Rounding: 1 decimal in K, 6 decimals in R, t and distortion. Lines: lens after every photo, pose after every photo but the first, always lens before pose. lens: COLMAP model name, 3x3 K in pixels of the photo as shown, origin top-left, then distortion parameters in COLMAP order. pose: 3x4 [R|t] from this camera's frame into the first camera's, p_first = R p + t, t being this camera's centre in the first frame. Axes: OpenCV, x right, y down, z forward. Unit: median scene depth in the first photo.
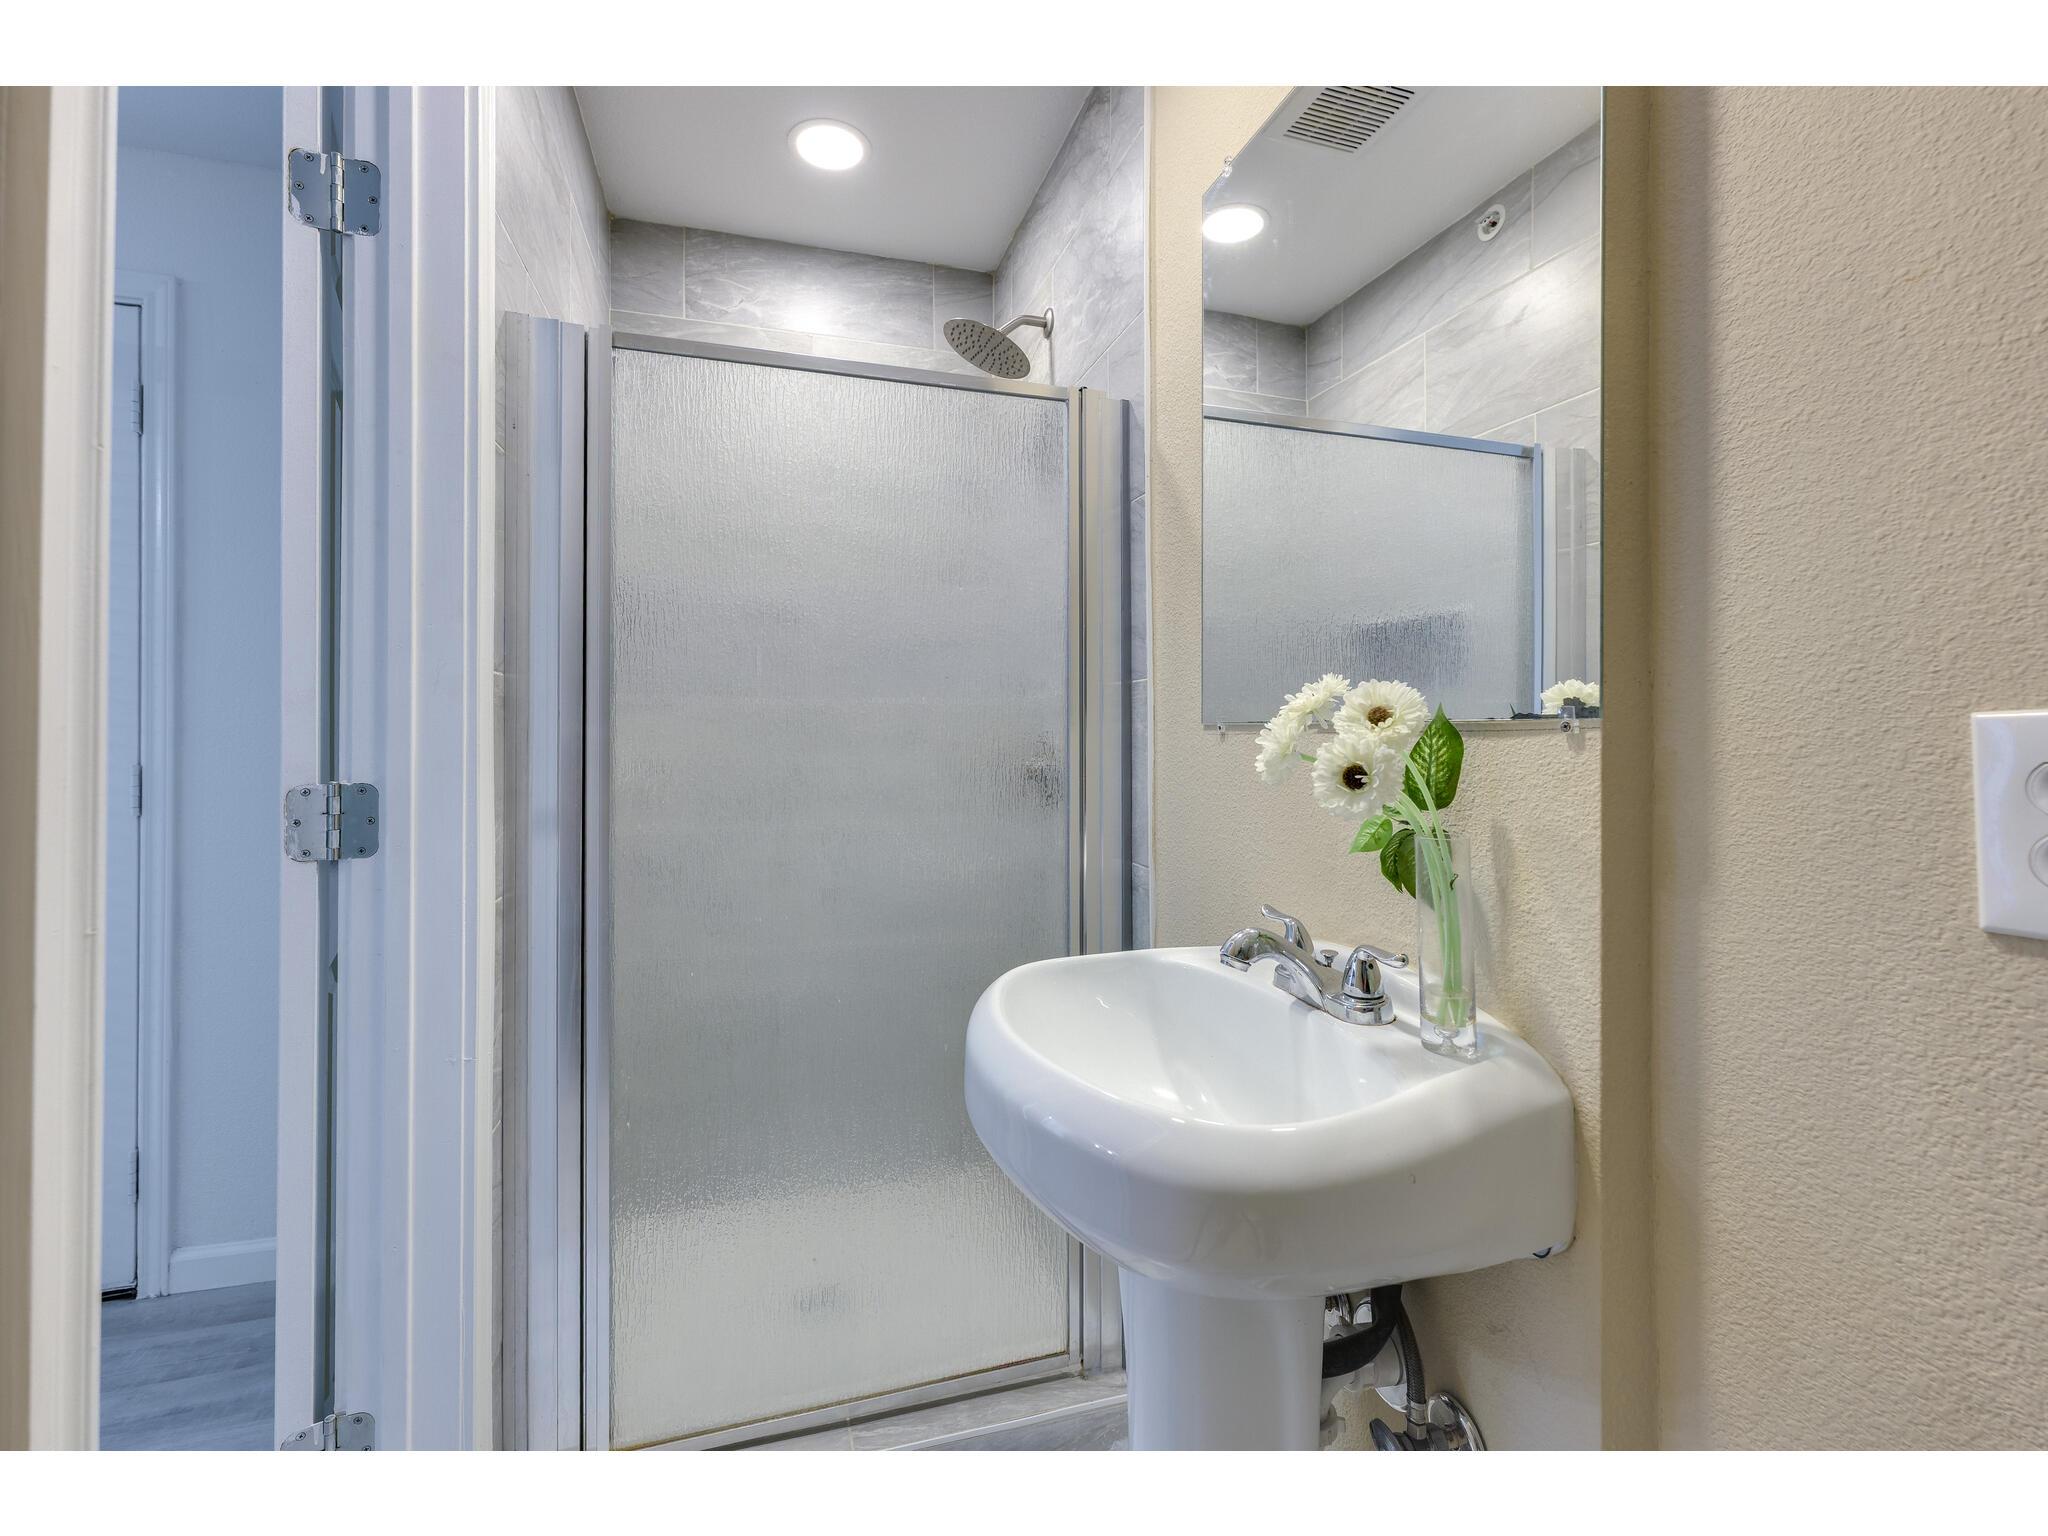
lens RADIAL K [[885.3, 0, 1079.8], [0, 885.3, 729.5], [0, 0, 1]] dist [0.002016, -0.000170]
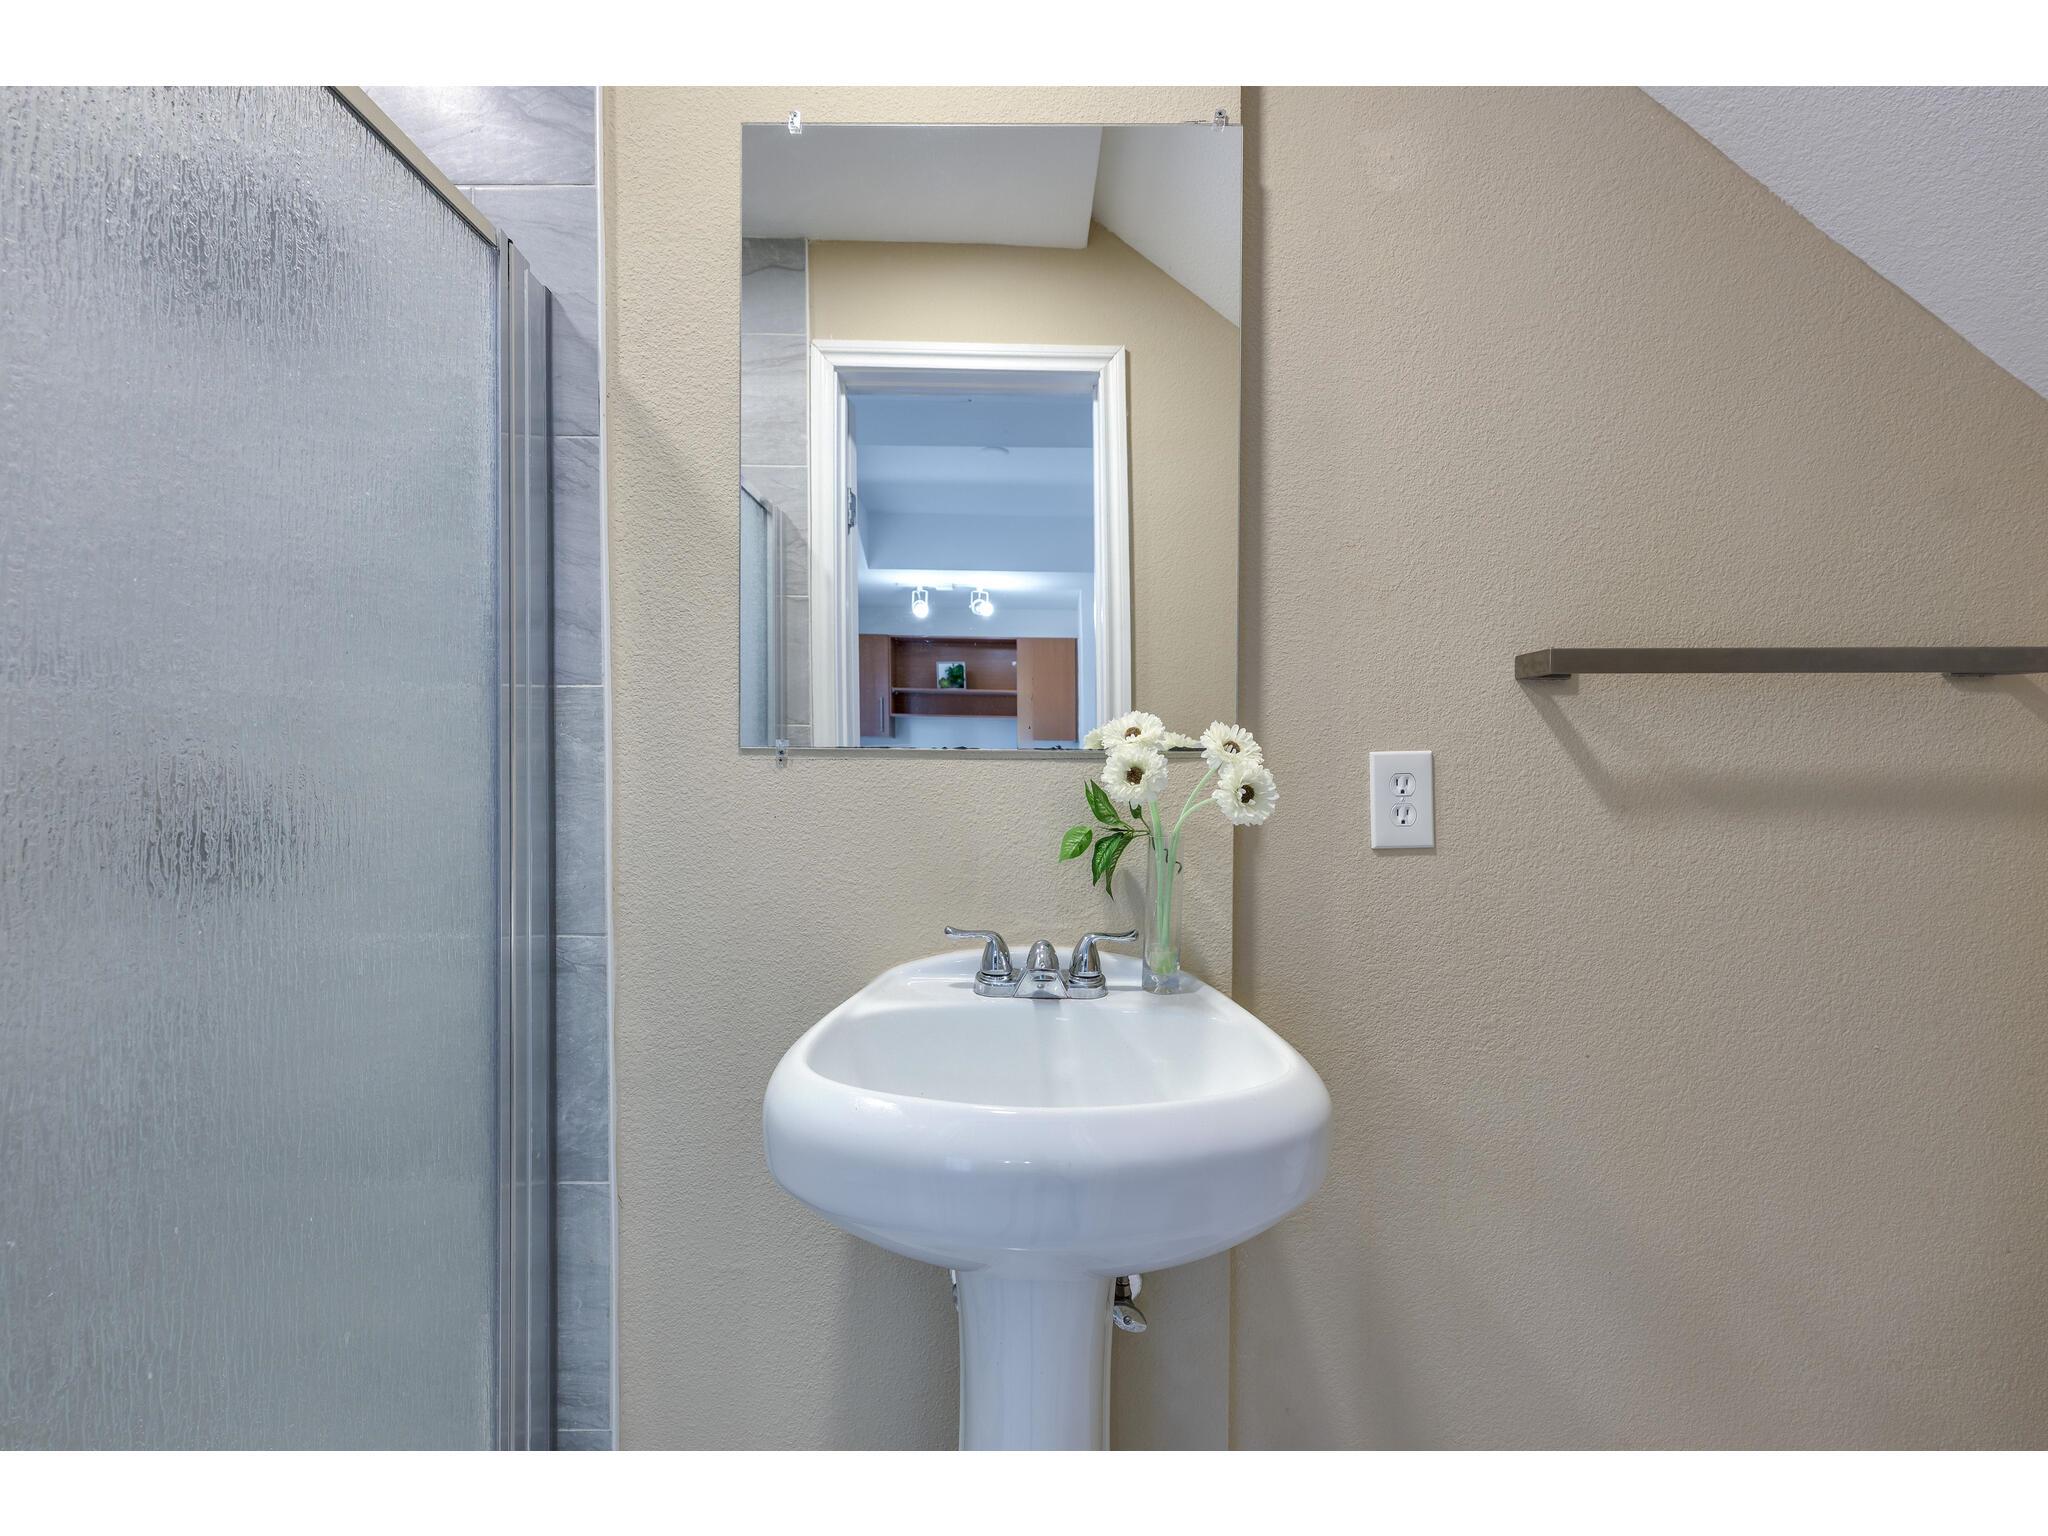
lens RADIAL K [[856.8, 0, 1024.0], [0, 856.8, 768.0], [0, 0, 1]] dist [0.001810, -0.000154]
pose [[0.320593, -0.005567, 0.947201, -0.802017], [-0.007718, 0.999934, 0.008490, 0.006010], [-0.947186, -0.010032, 0.320529, 0.689042]]
